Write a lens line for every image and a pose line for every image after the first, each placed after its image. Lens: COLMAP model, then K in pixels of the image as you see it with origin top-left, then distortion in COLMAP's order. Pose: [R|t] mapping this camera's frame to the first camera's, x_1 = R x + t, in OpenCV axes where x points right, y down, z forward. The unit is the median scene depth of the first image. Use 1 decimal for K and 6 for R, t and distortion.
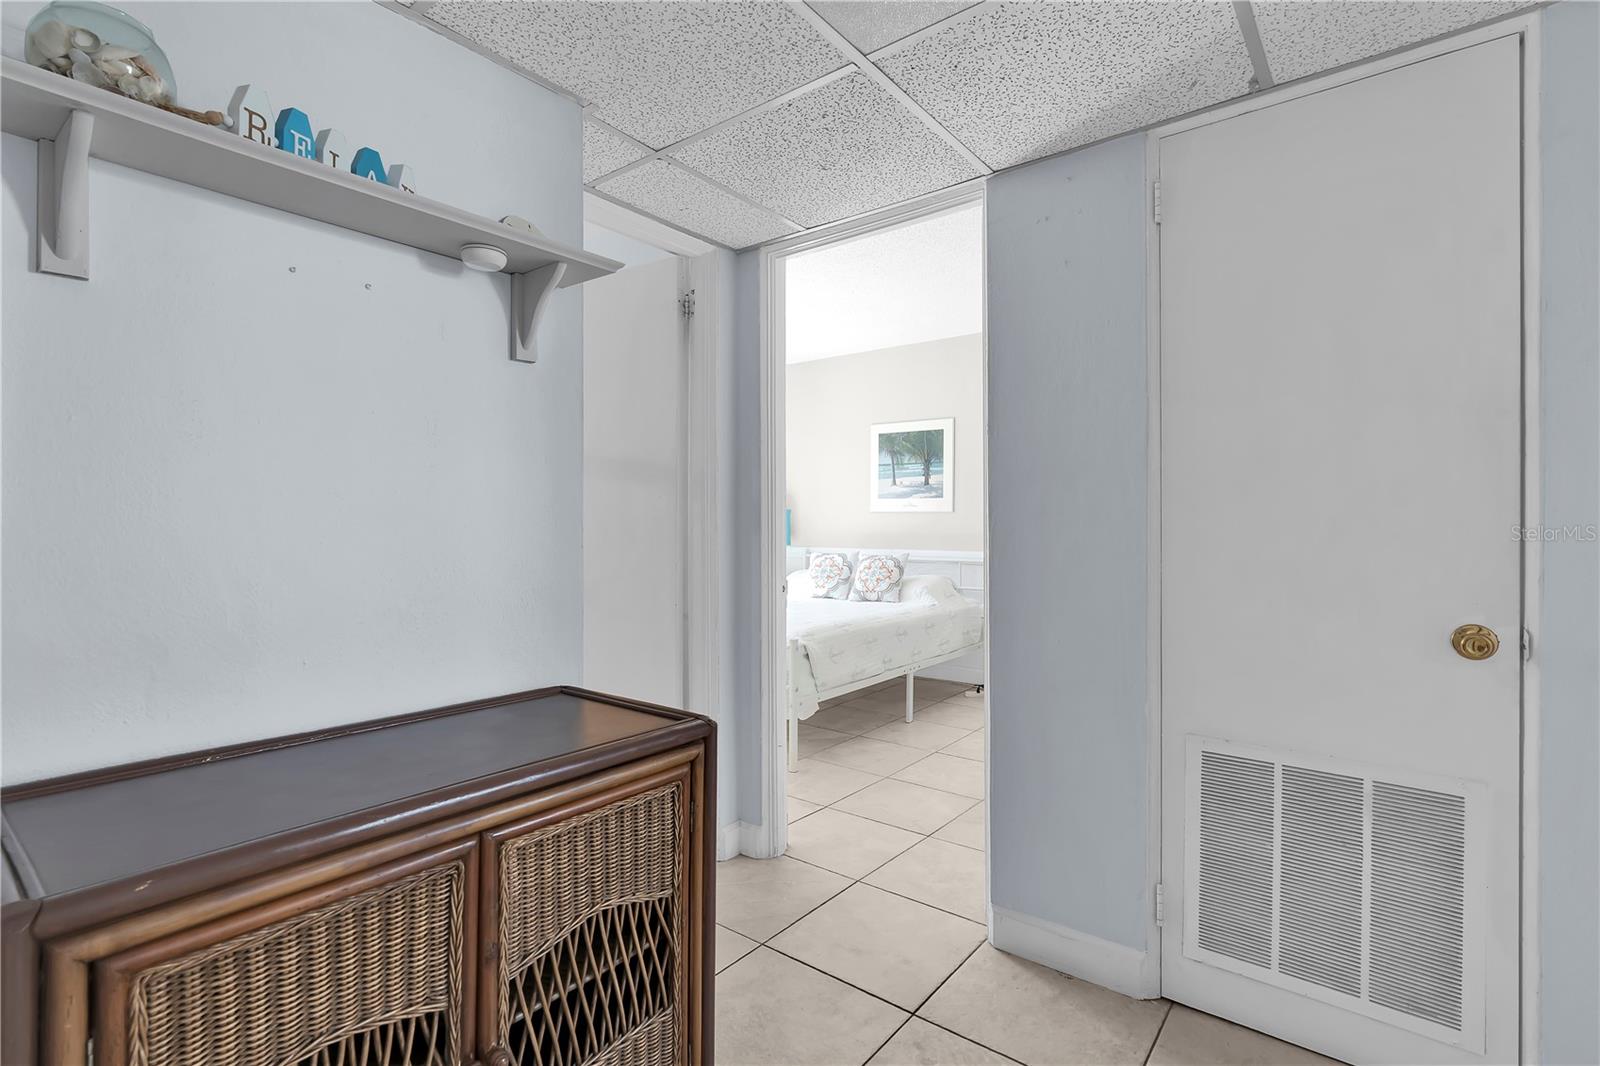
lens RADIAL K [[753.4, 0, 798.4], [0, 753.4, 518.9], [0, 0, 1]] dist [-0.003479, -0.000602]
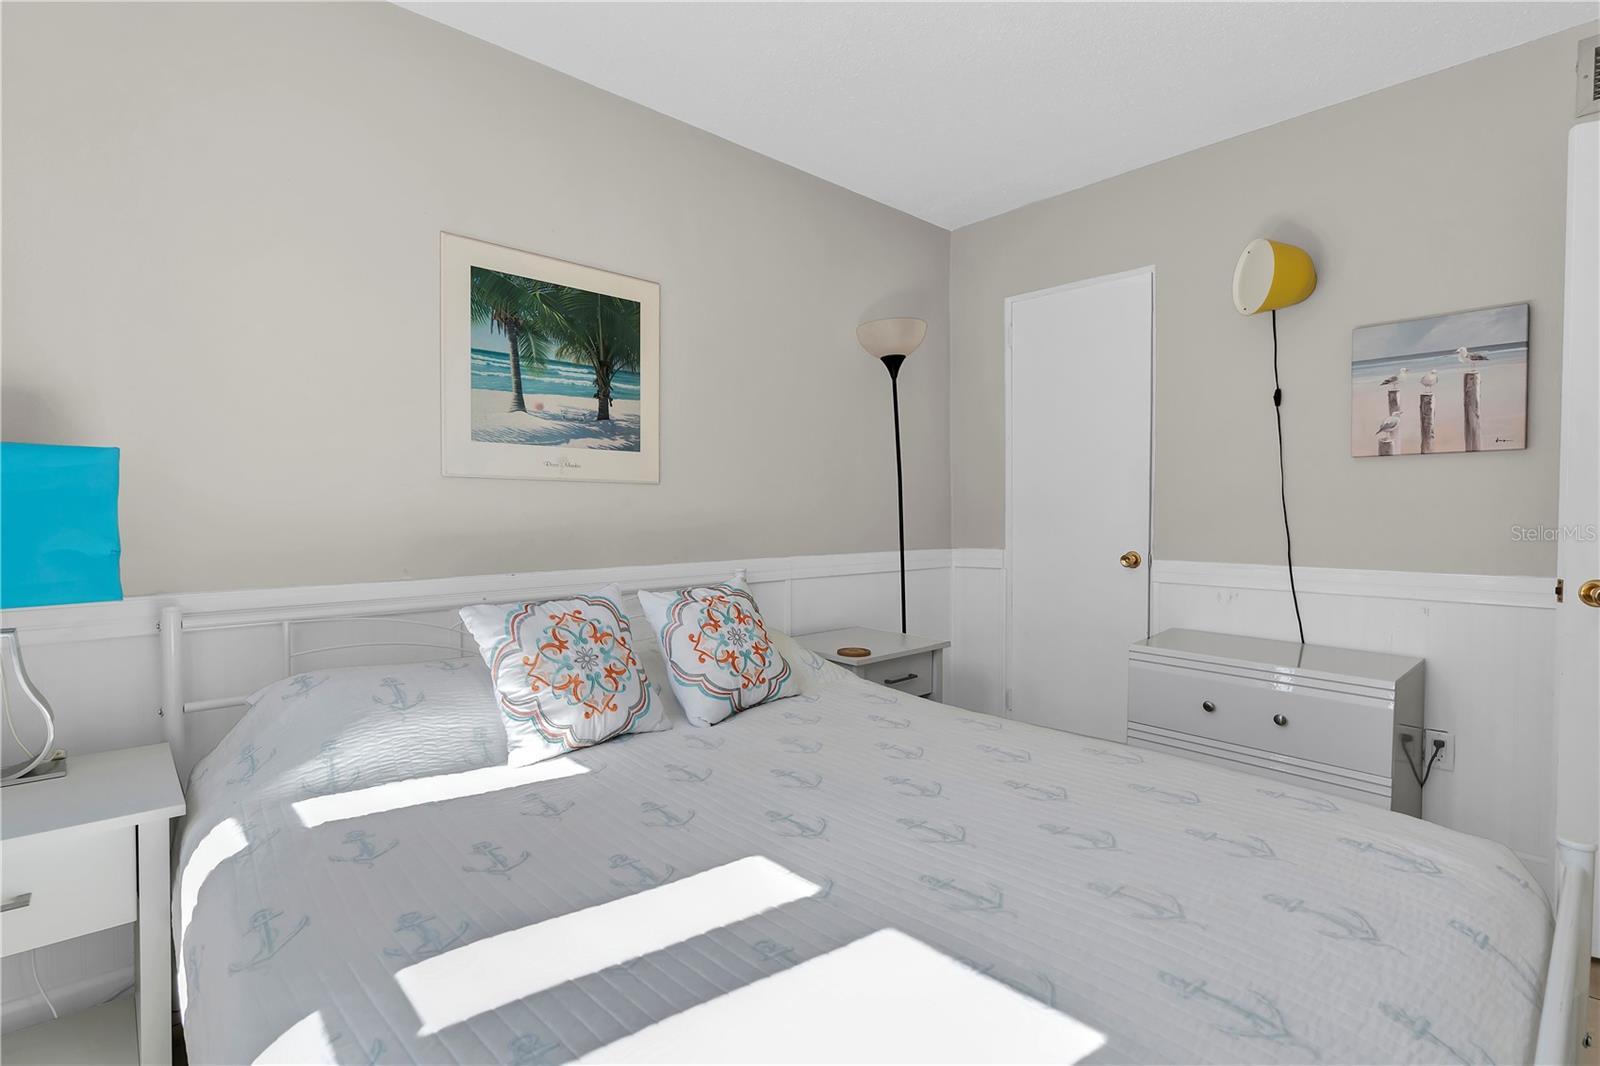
lens RADIAL K [[744.8, 0, 800.0], [0, 744.8, 533.0], [0, 0, 1]] dist [-0.003076, -0.000212]
pose [[0.162417, -0.037626, 0.986005, -0.239870], [-0.004558, 0.999233, 0.038882, 0.003687], [-0.986712, -0.010809, 0.162121, 0.805448]]
